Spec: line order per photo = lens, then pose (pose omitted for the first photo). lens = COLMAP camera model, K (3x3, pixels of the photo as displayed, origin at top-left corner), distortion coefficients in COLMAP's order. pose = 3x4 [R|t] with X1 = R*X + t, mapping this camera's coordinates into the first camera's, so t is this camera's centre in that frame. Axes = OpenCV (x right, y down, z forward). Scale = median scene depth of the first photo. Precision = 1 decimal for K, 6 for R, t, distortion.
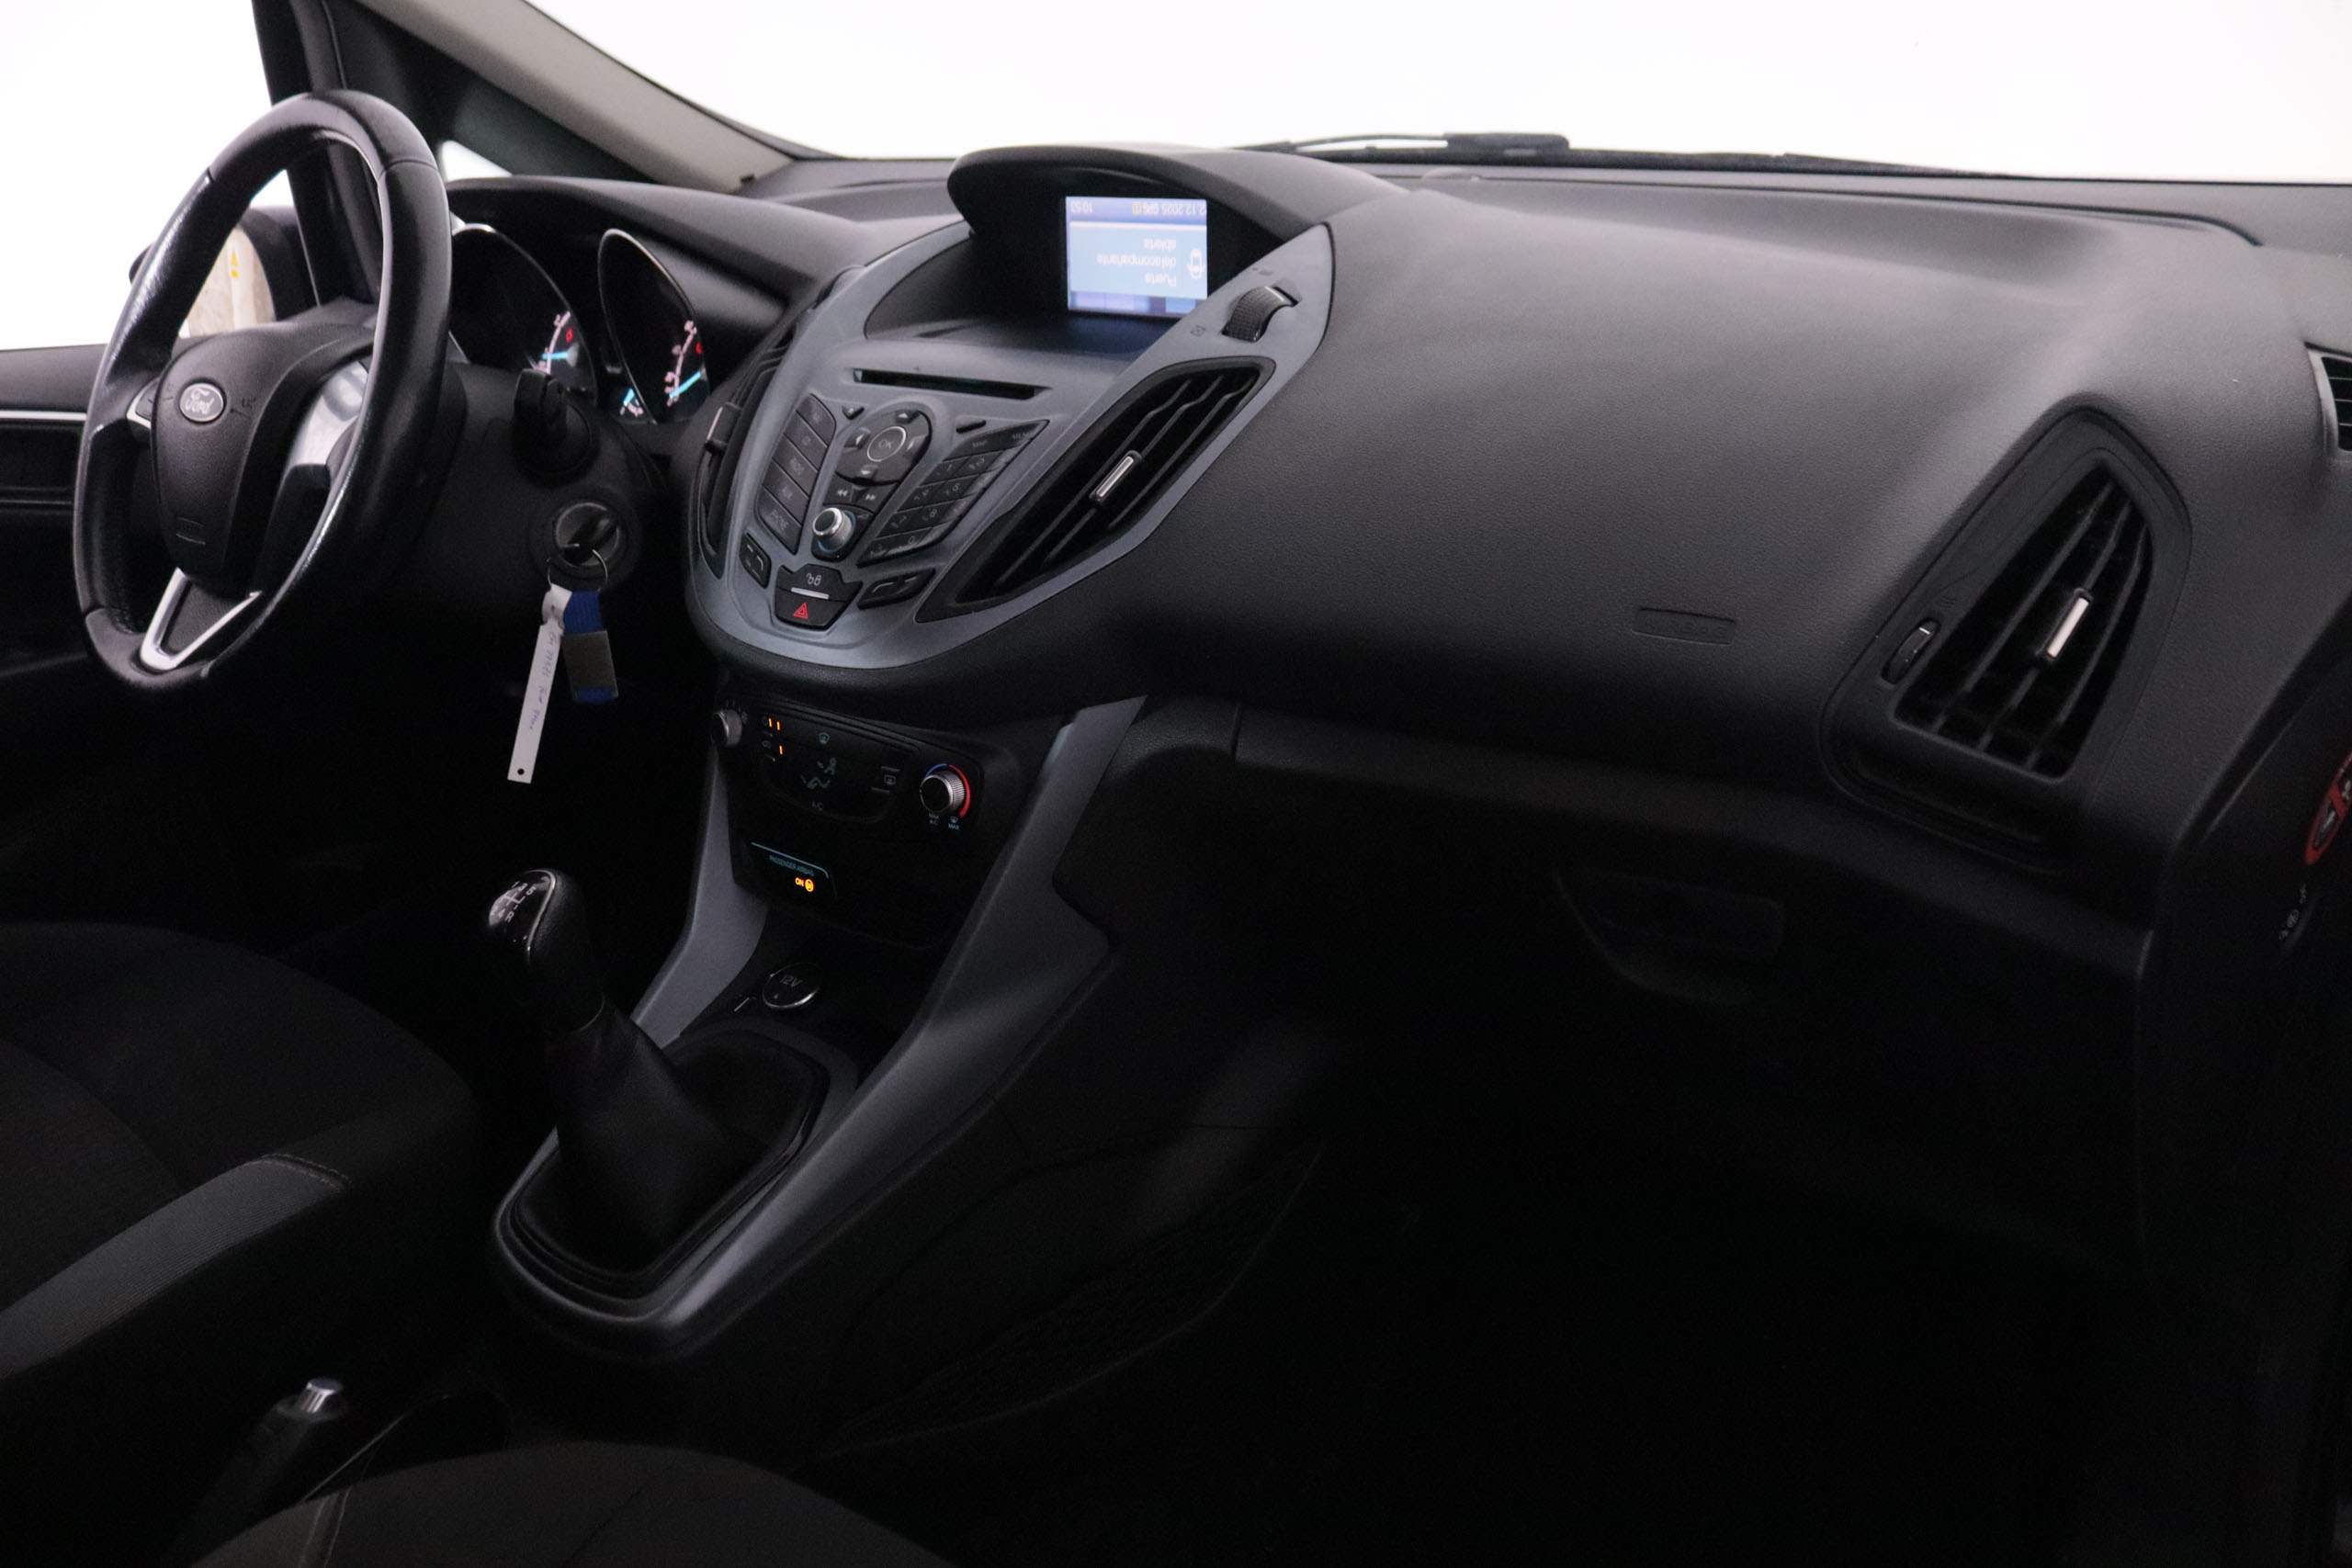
lens RADIAL K [[1896.0, 0, 1167.7], [0, 1896.0, 756.3], [0, 0, 1]] dist [-0.164553, 0.140723]
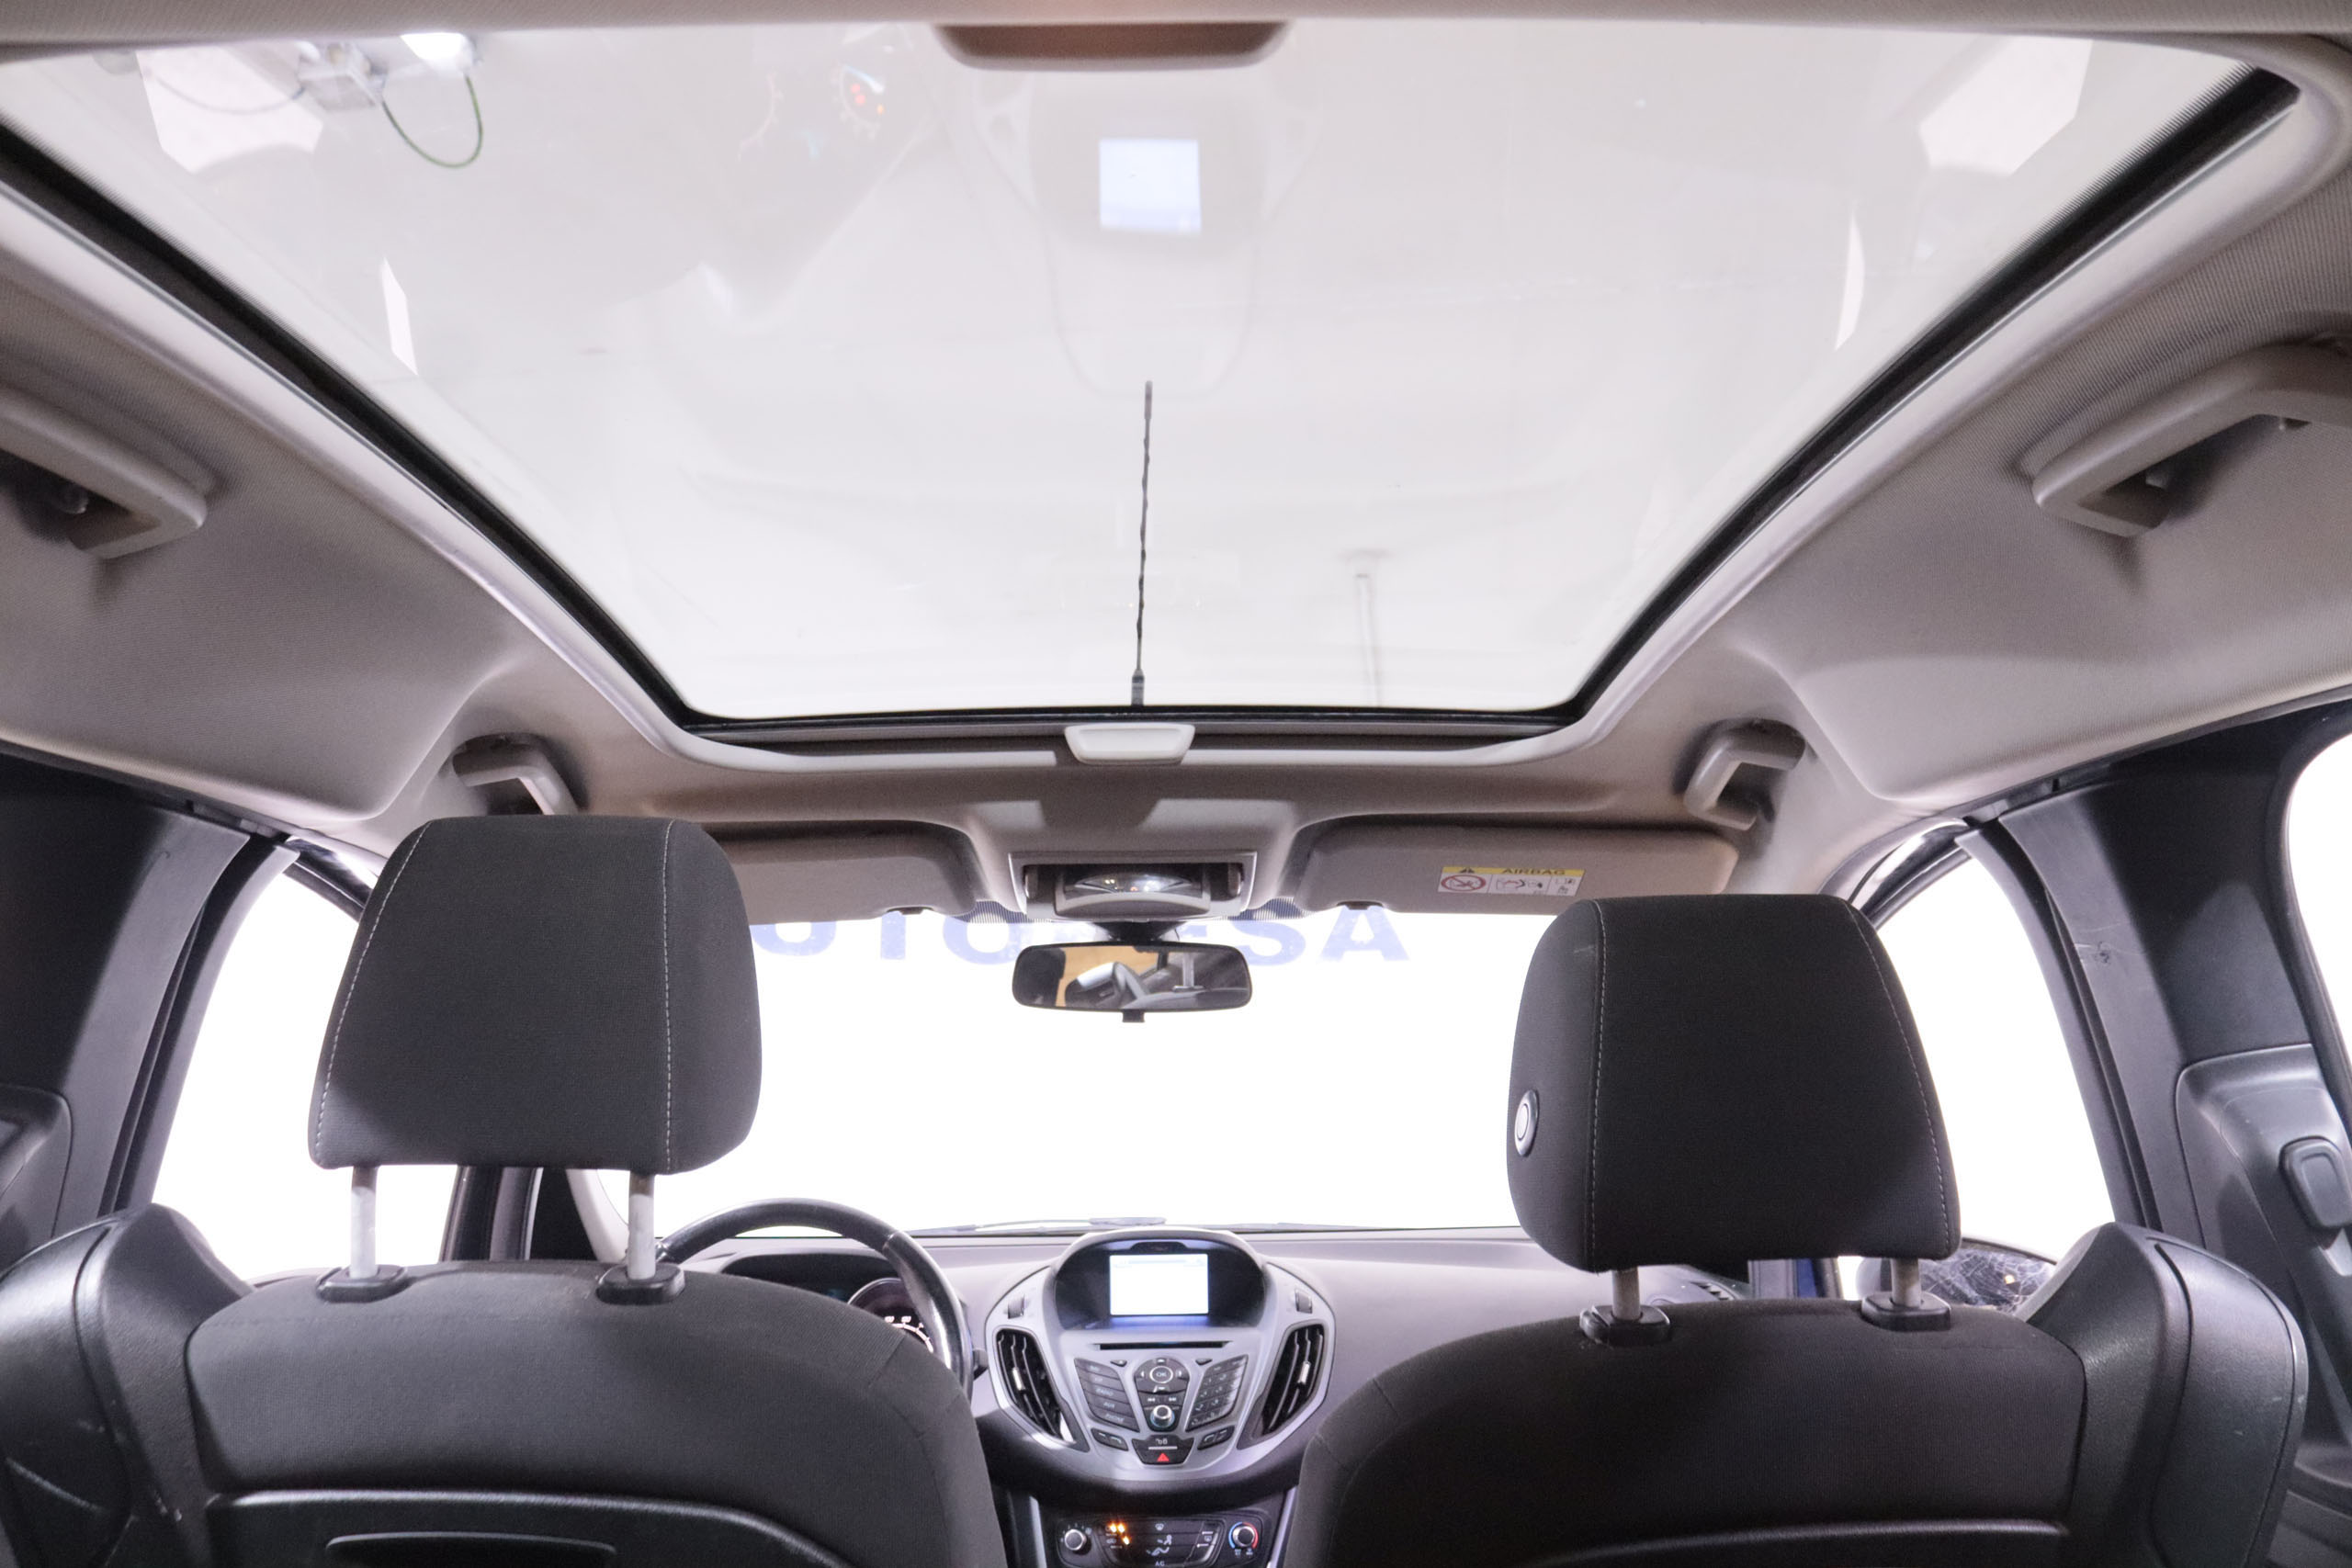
lens RADIAL K [[1896.0, 0, 1167.7], [0, 1896.0, 756.3], [0, 0, 1]] dist [-0.164553, 0.140723]
pose [[0.756941, 0.143045, 0.637635, -1.503079], [0.214189, 0.867539, -0.448886, 0.159062], [-0.617385, 0.476354, 0.626037, -0.579978]]
